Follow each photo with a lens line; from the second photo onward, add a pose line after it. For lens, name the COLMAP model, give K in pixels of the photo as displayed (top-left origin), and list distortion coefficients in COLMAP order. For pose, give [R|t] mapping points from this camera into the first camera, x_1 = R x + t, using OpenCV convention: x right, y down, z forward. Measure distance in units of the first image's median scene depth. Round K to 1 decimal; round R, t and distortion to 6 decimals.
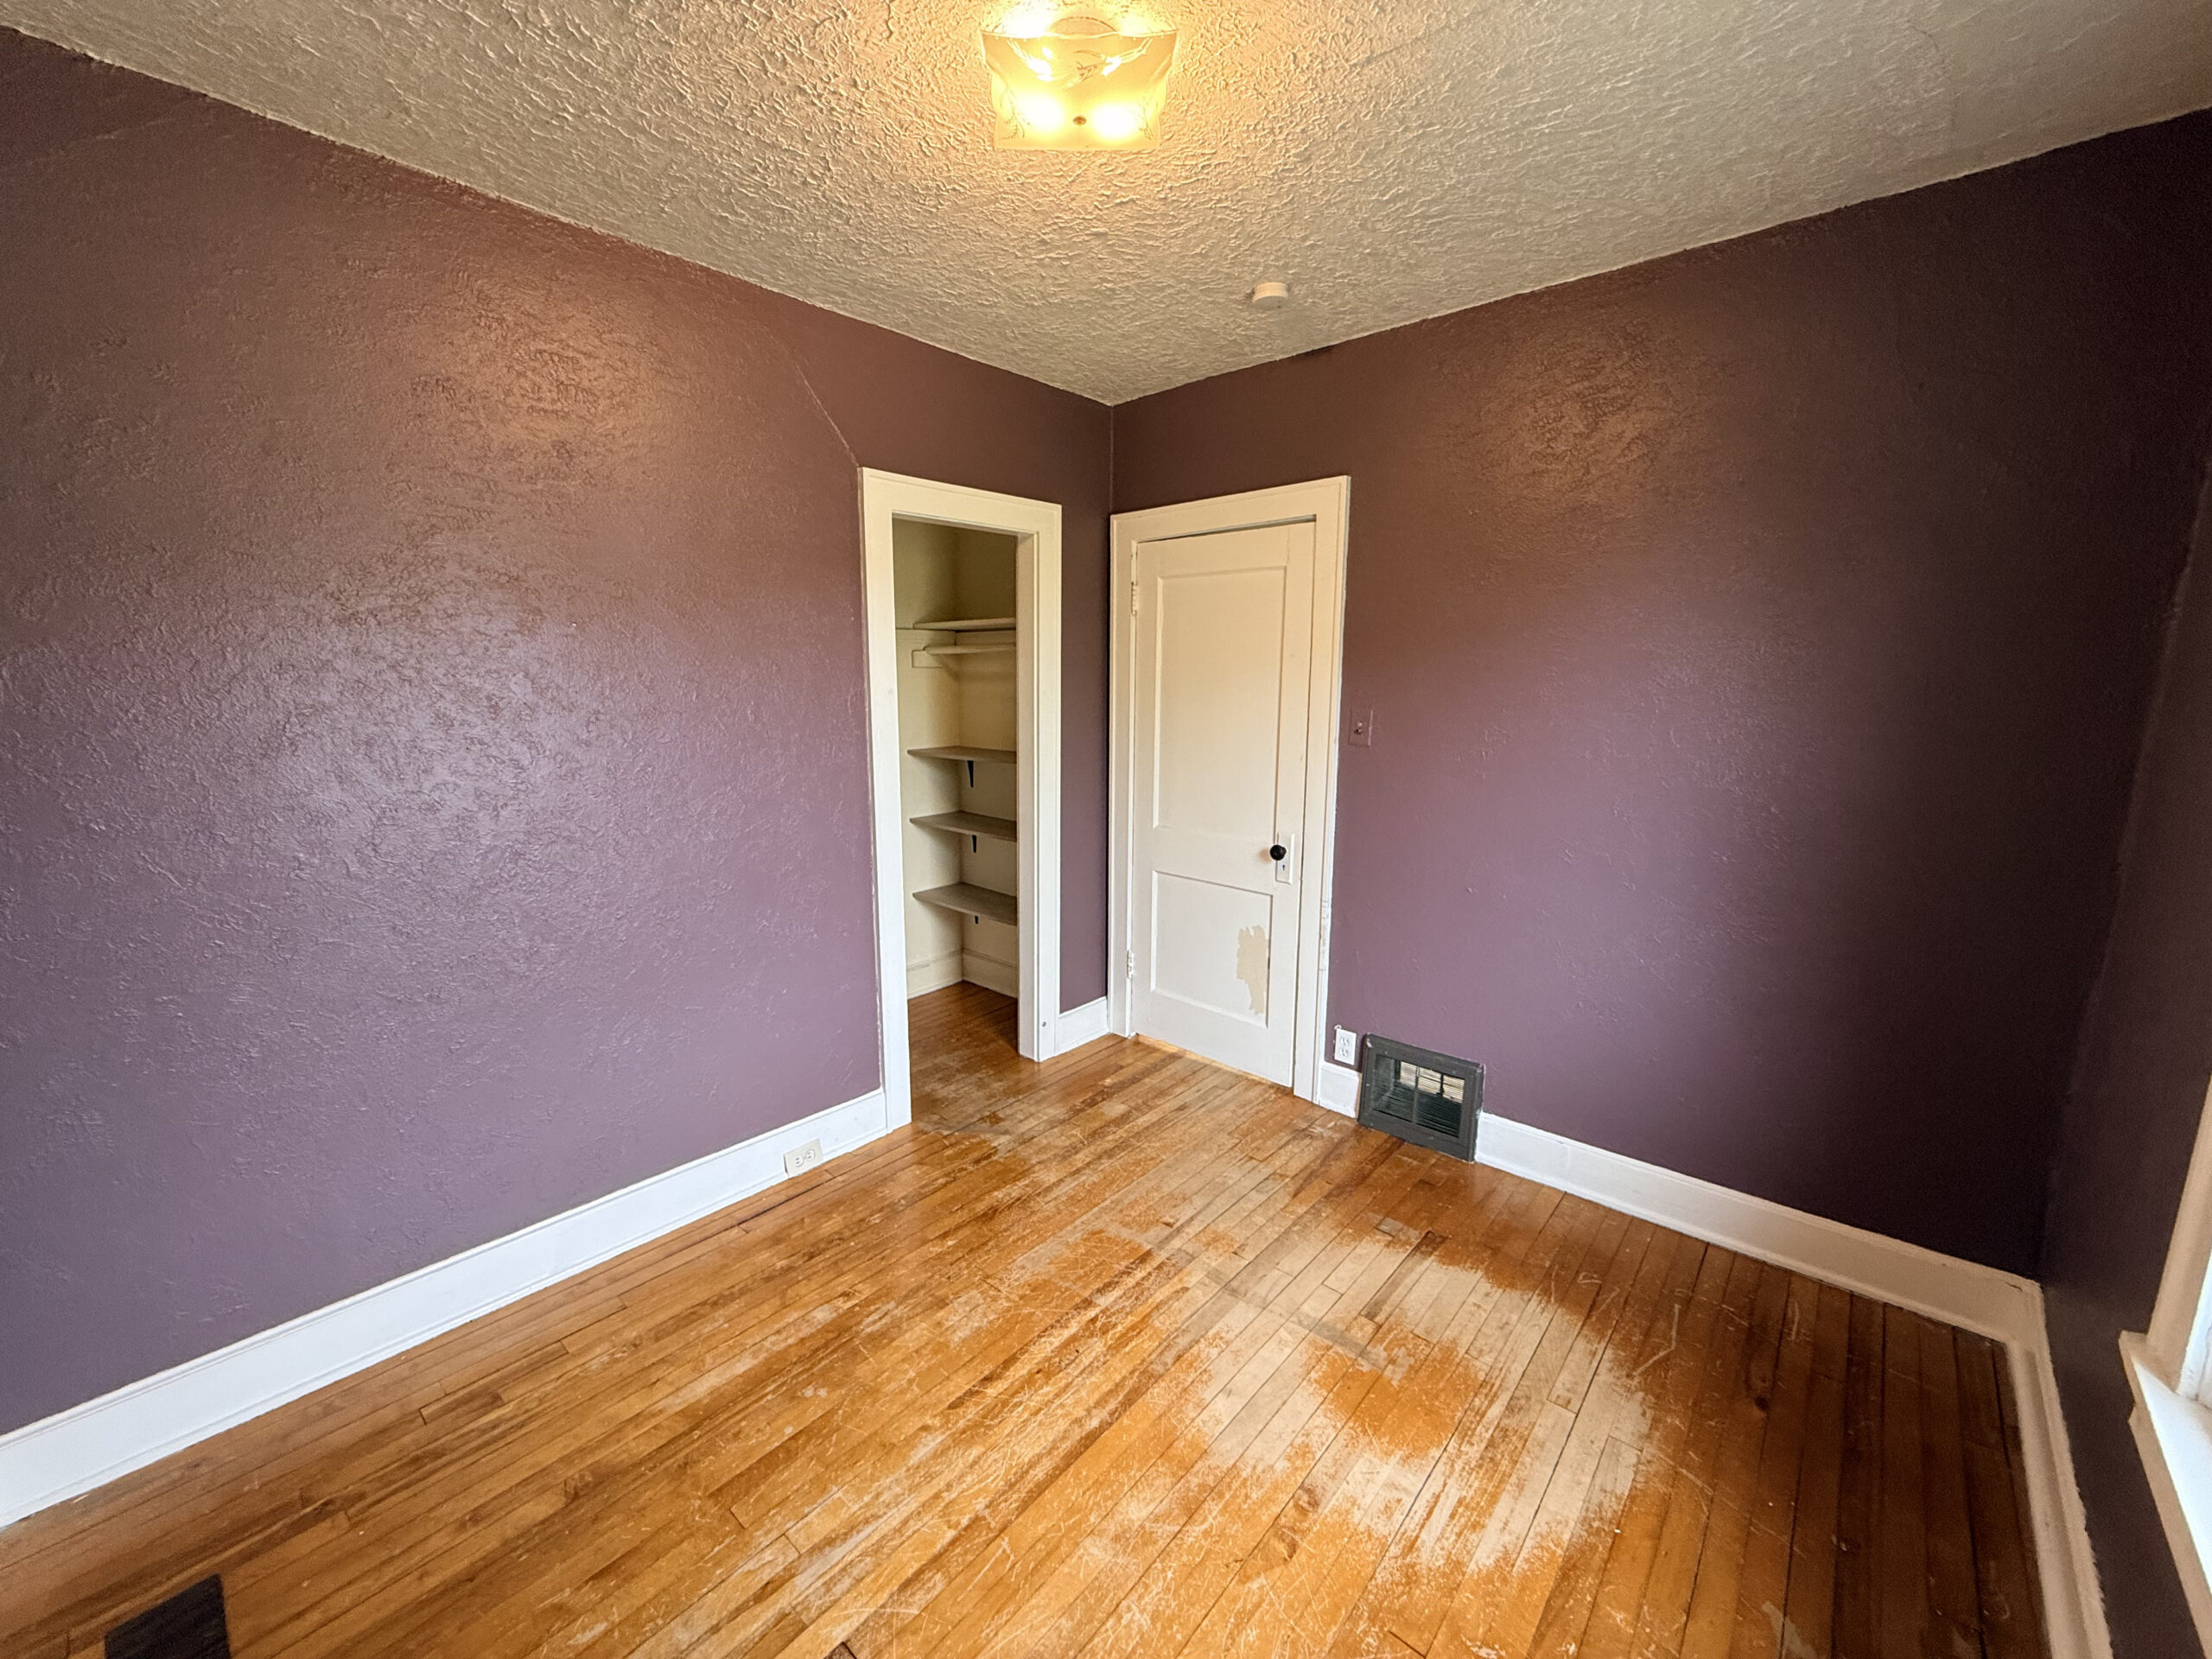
lens RADIAL K [[868.3, 0, 1103.5], [0, 868.3, 830.1], [0, 0, 1]] dist [-0.009275, 0.001062]
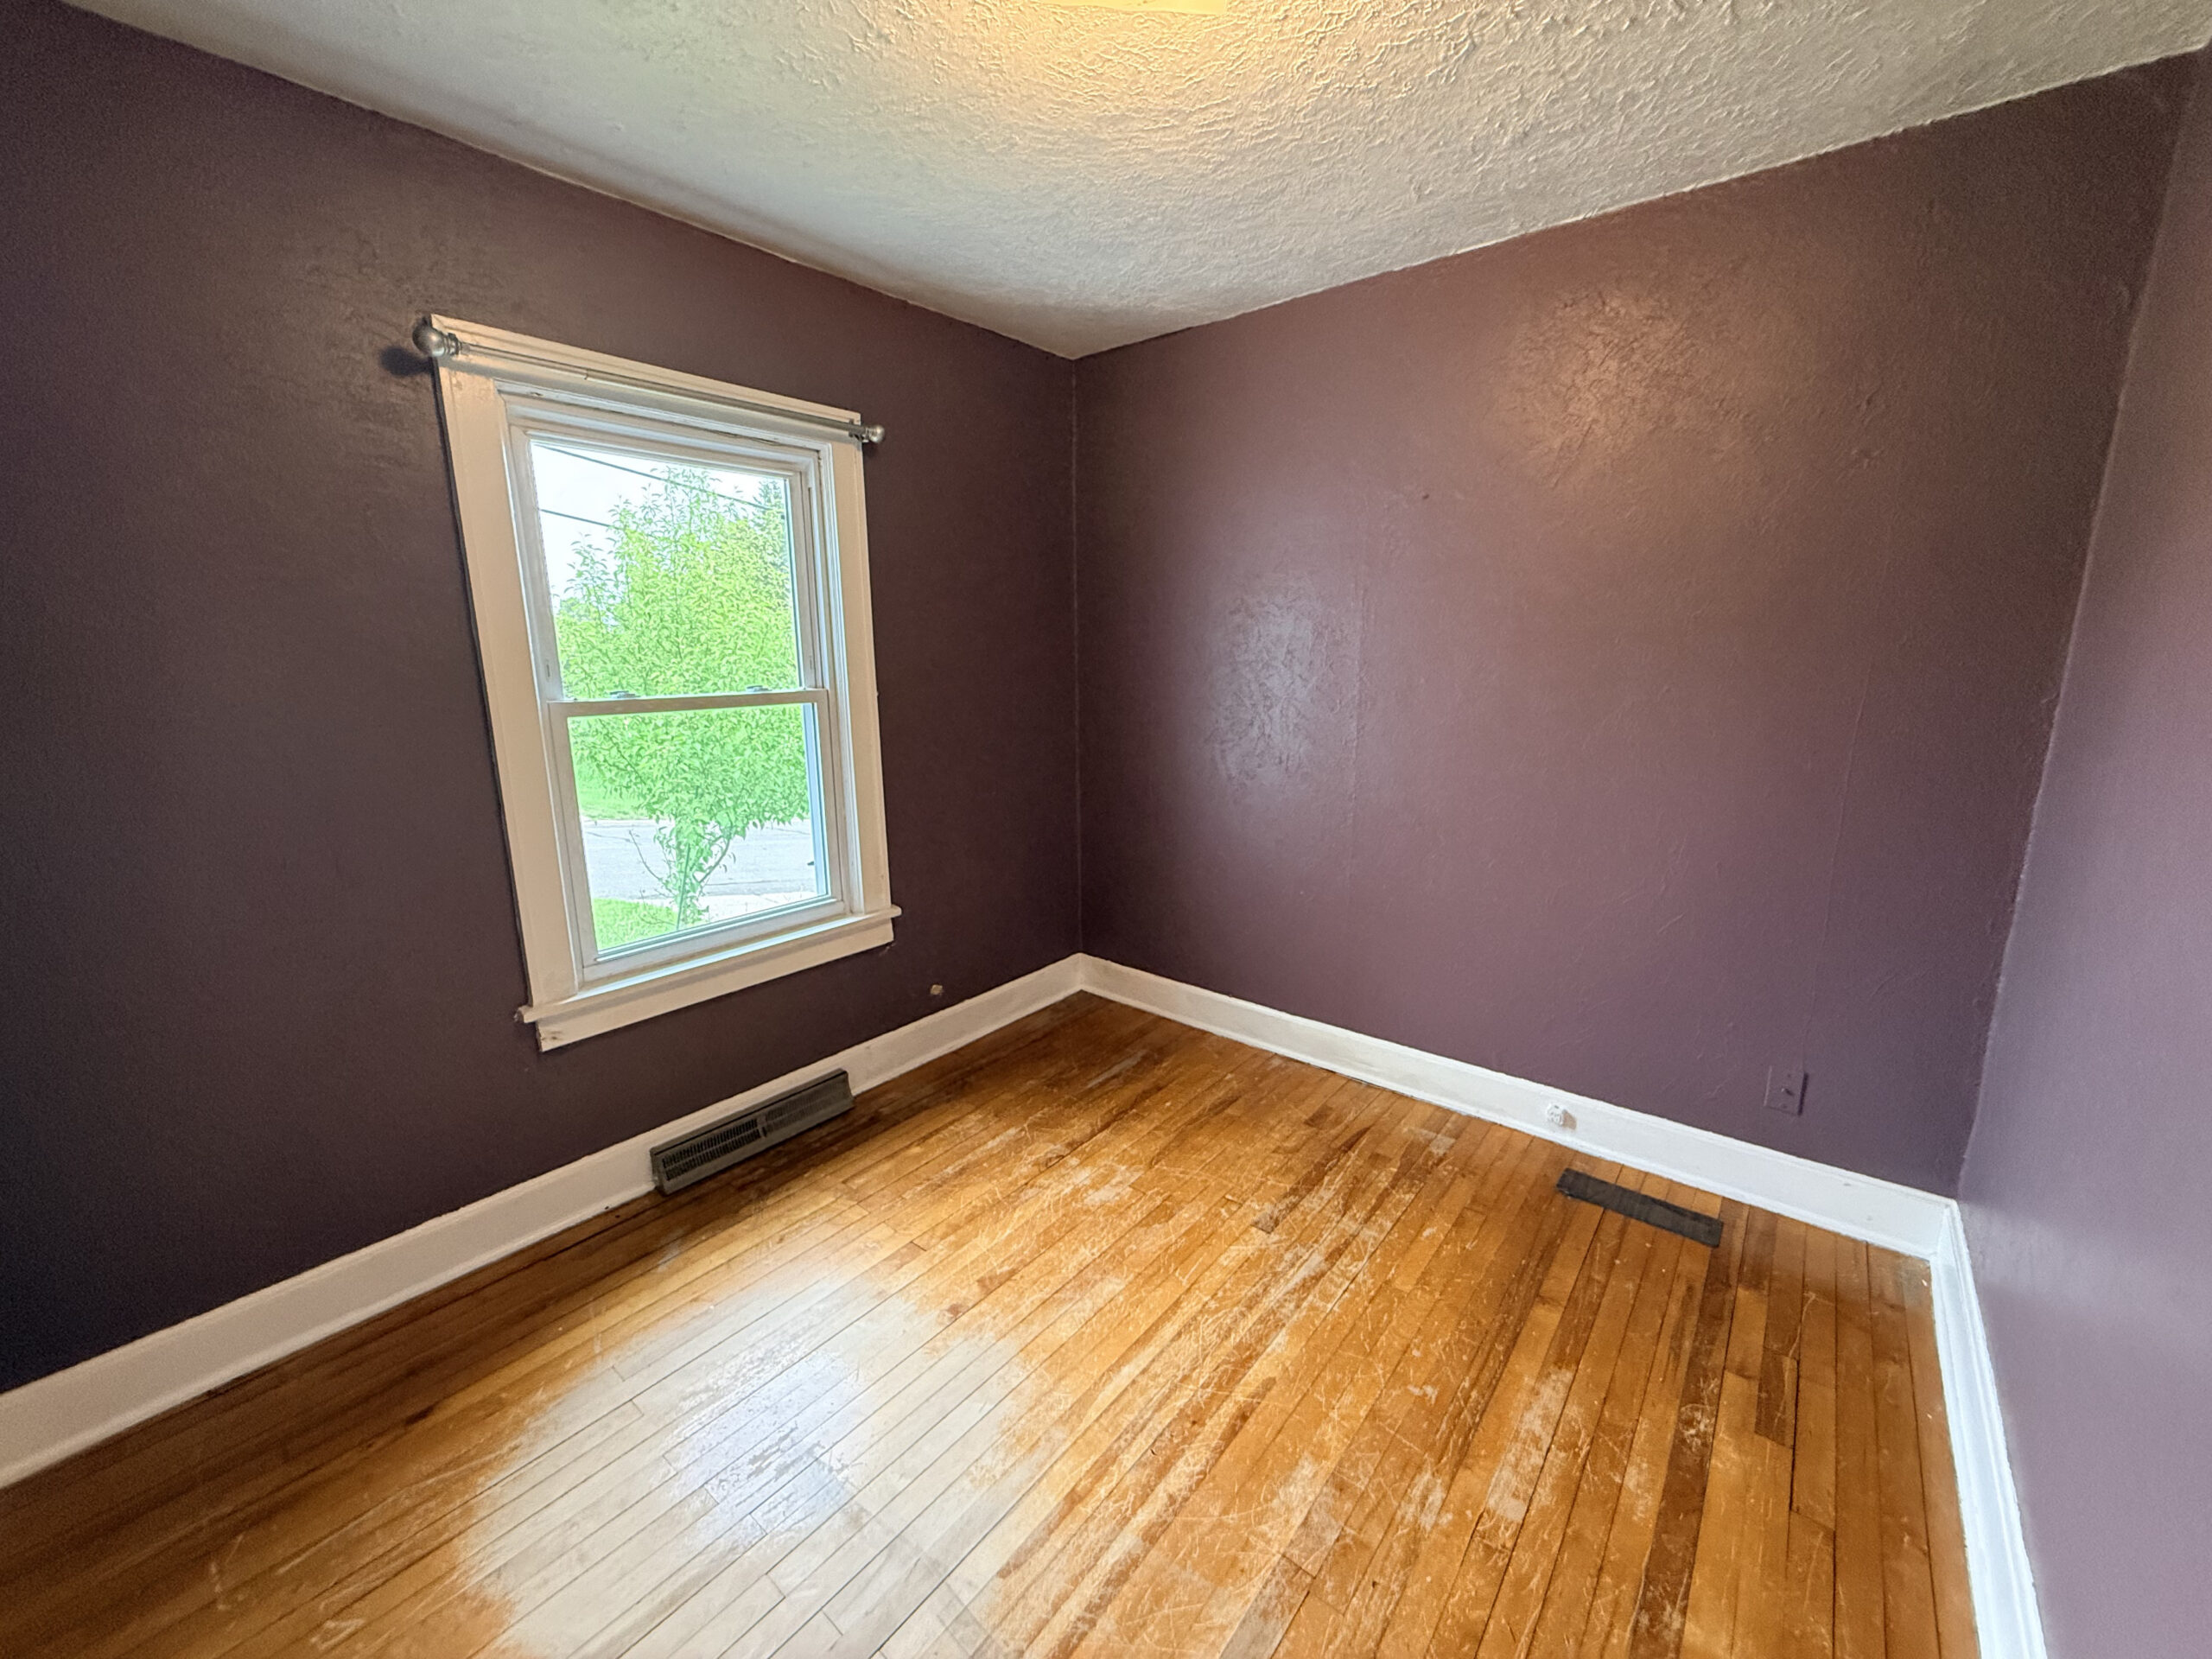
lens RADIAL K [[868.3, 0, 1105.6], [0, 868.3, 826.9], [0, 0, 1]] dist [-0.009275, 0.001062]
pose [[-0.999166, 0.019545, -0.035862, 0.035515], [0.004880, 0.928907, 0.370280, -0.272618], [0.040549, 0.369796, -0.928228, 1.642461]]
